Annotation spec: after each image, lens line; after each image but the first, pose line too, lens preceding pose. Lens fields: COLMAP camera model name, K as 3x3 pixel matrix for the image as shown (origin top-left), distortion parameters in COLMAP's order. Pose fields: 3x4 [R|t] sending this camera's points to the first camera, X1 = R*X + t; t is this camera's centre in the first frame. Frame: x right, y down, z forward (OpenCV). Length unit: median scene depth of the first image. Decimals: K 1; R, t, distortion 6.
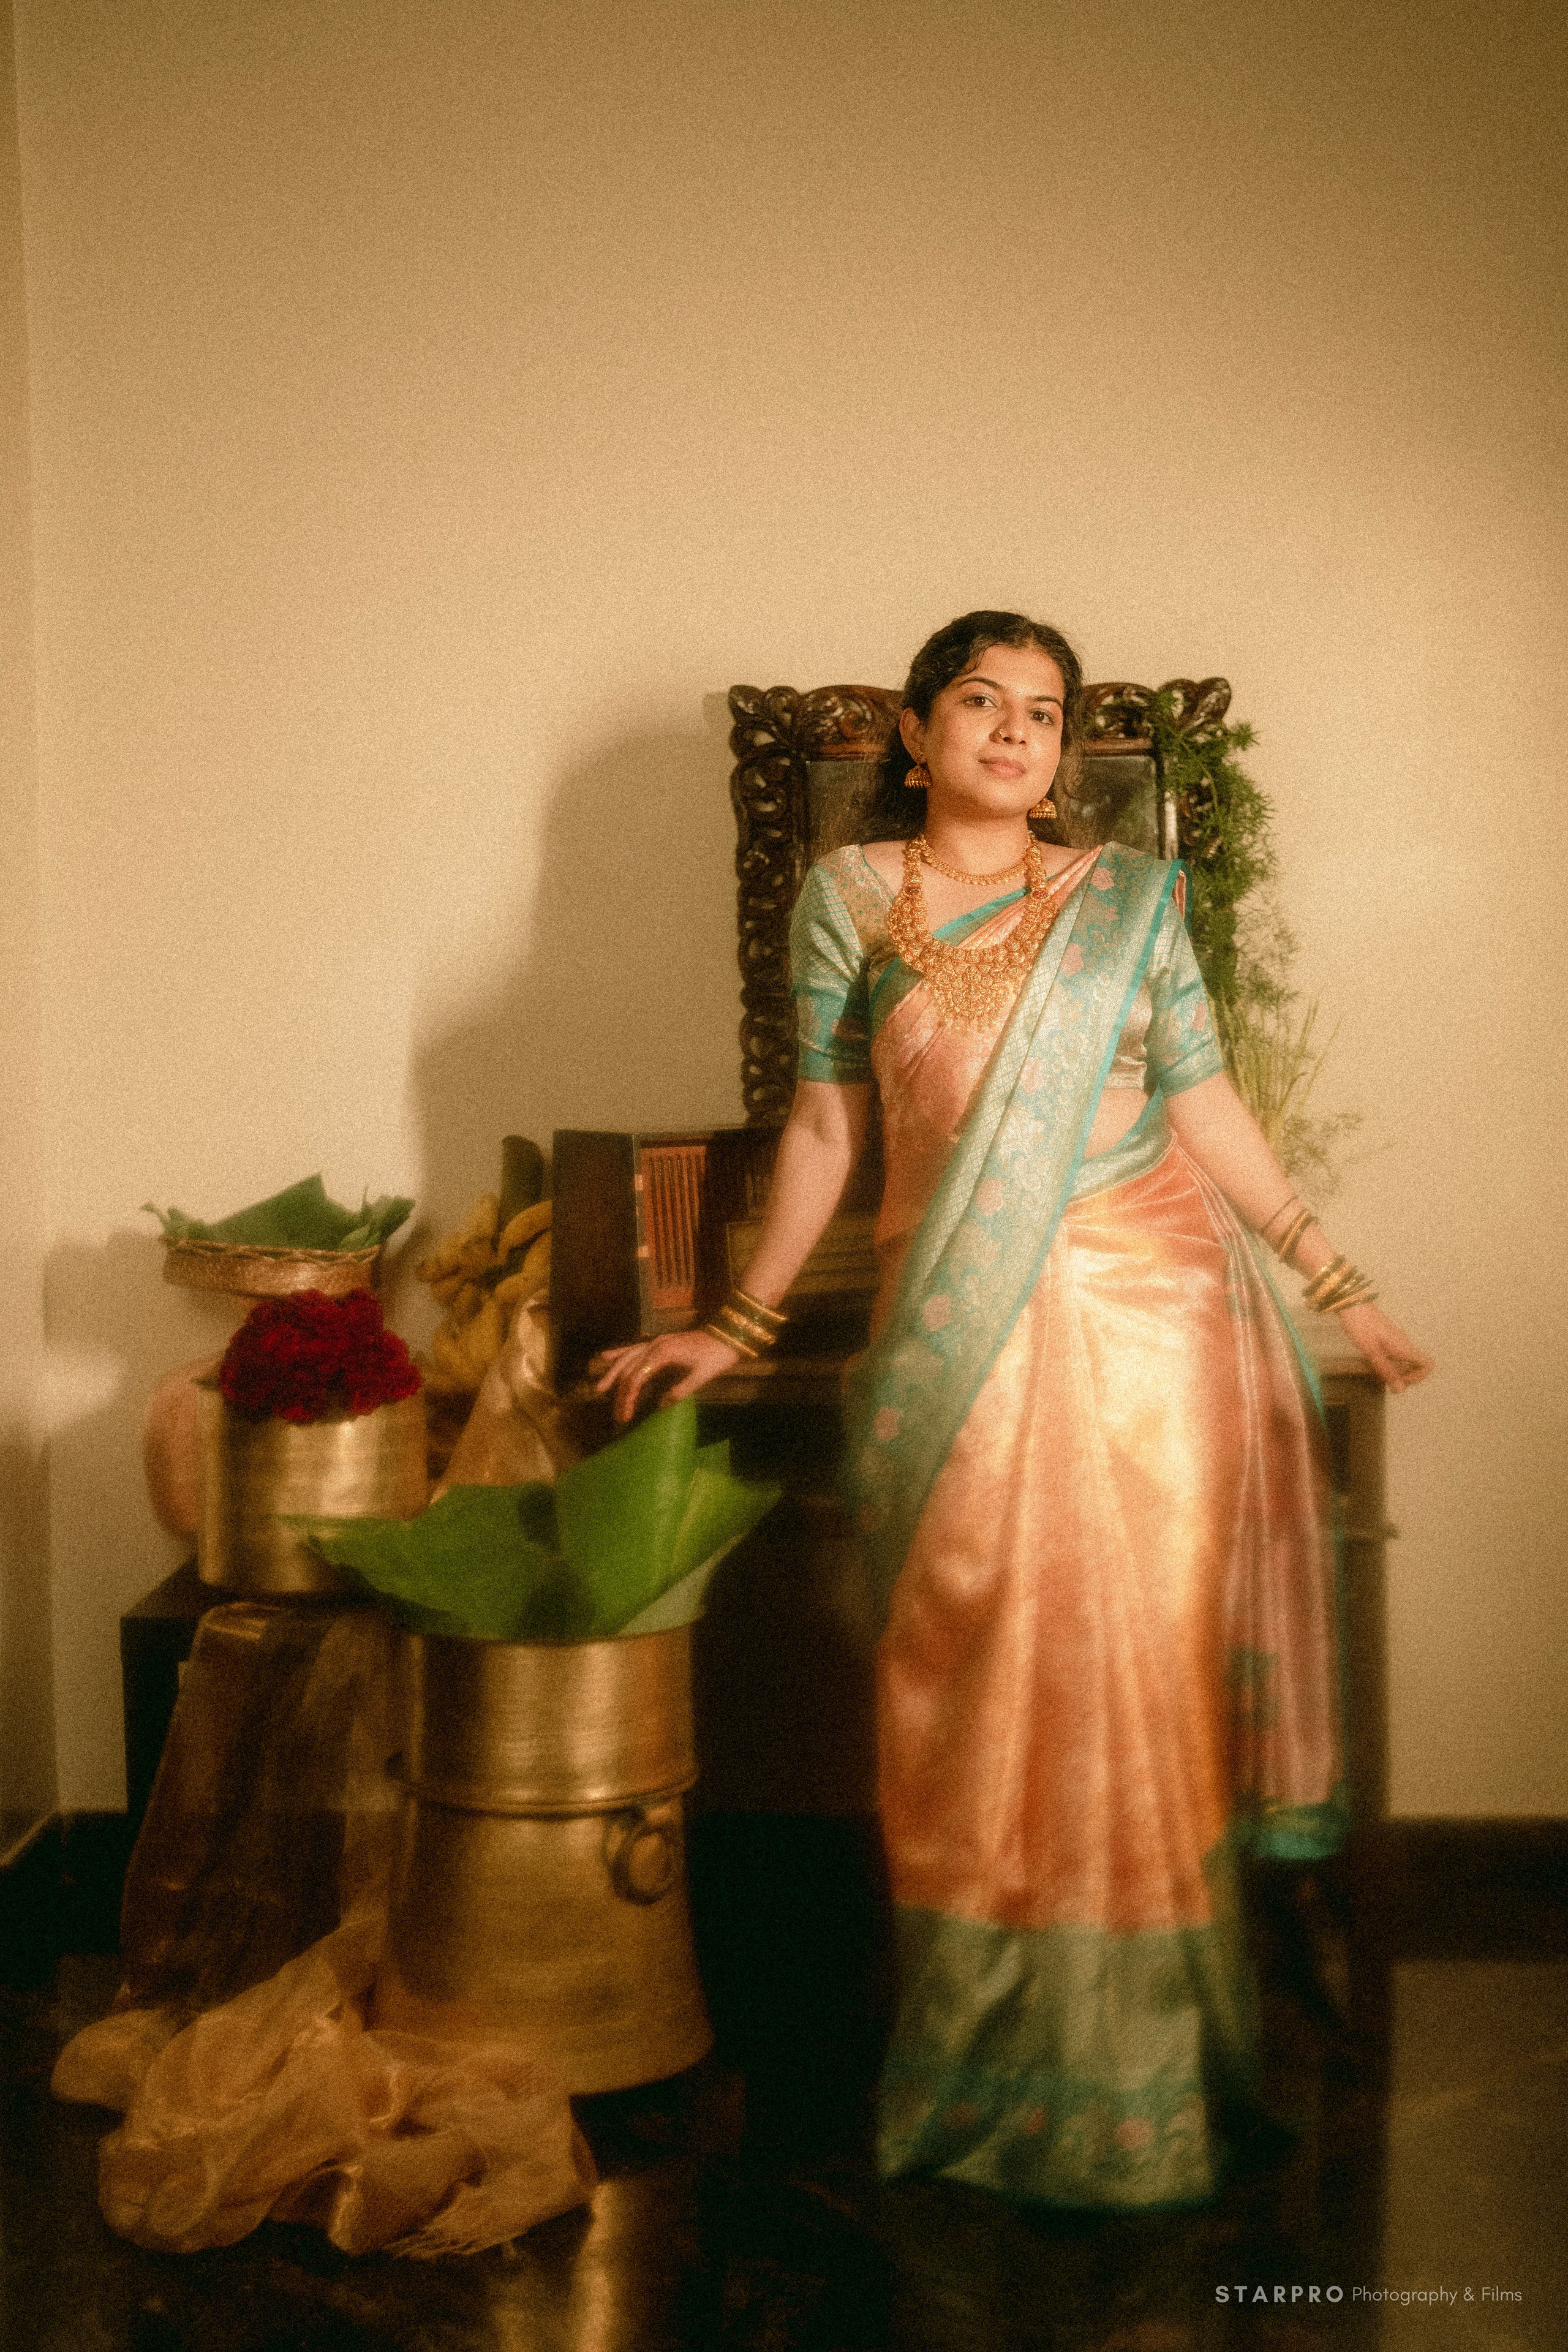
lens RADIAL K [[3401.8, 0, 824.0], [0, 3401.8, 1160.3], [0, 0, 1]] dist [-0.009643, 0.000000]
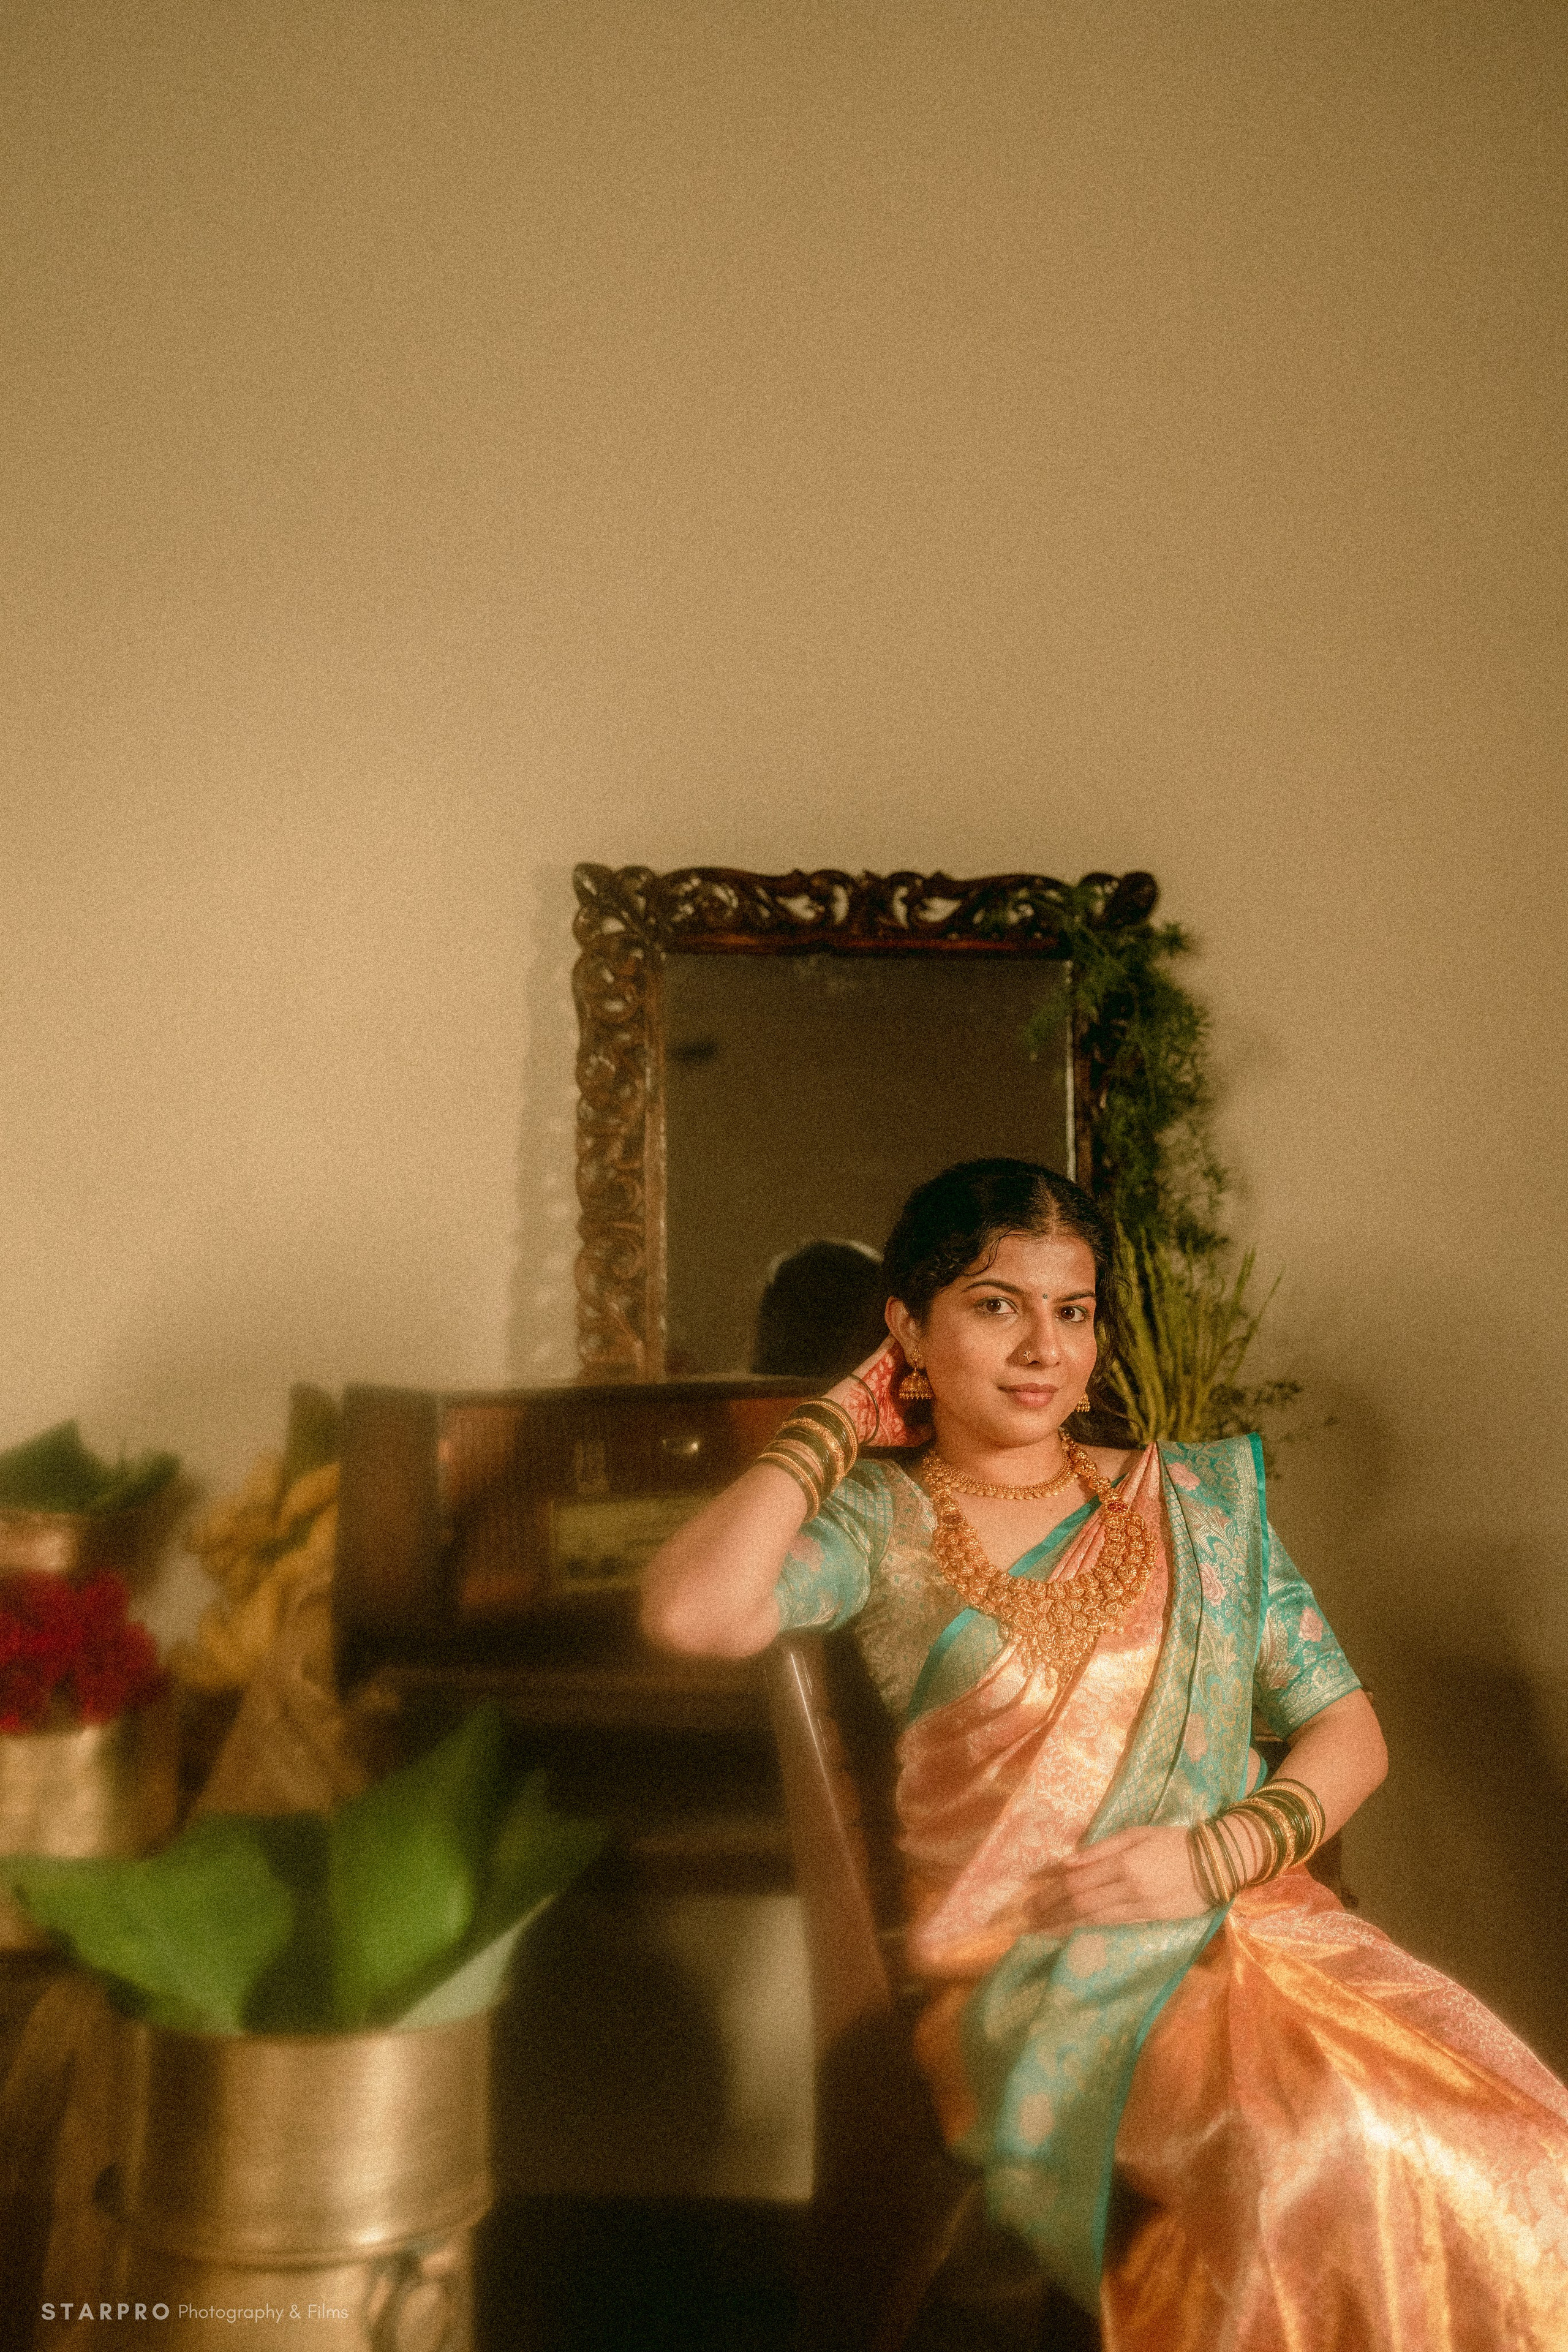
lens RADIAL K [[3221.9, 0, 780.0], [0, 3221.9, 1160.1], [0, 0, 1]] dist [-0.012537, 0.000000]
pose [[0.999095, 0.027970, 0.032048, -0.000048], [-0.025893, 0.997647, -0.063479, -0.014948], [-0.033748, 0.062592, 0.997468, 0.196074]]
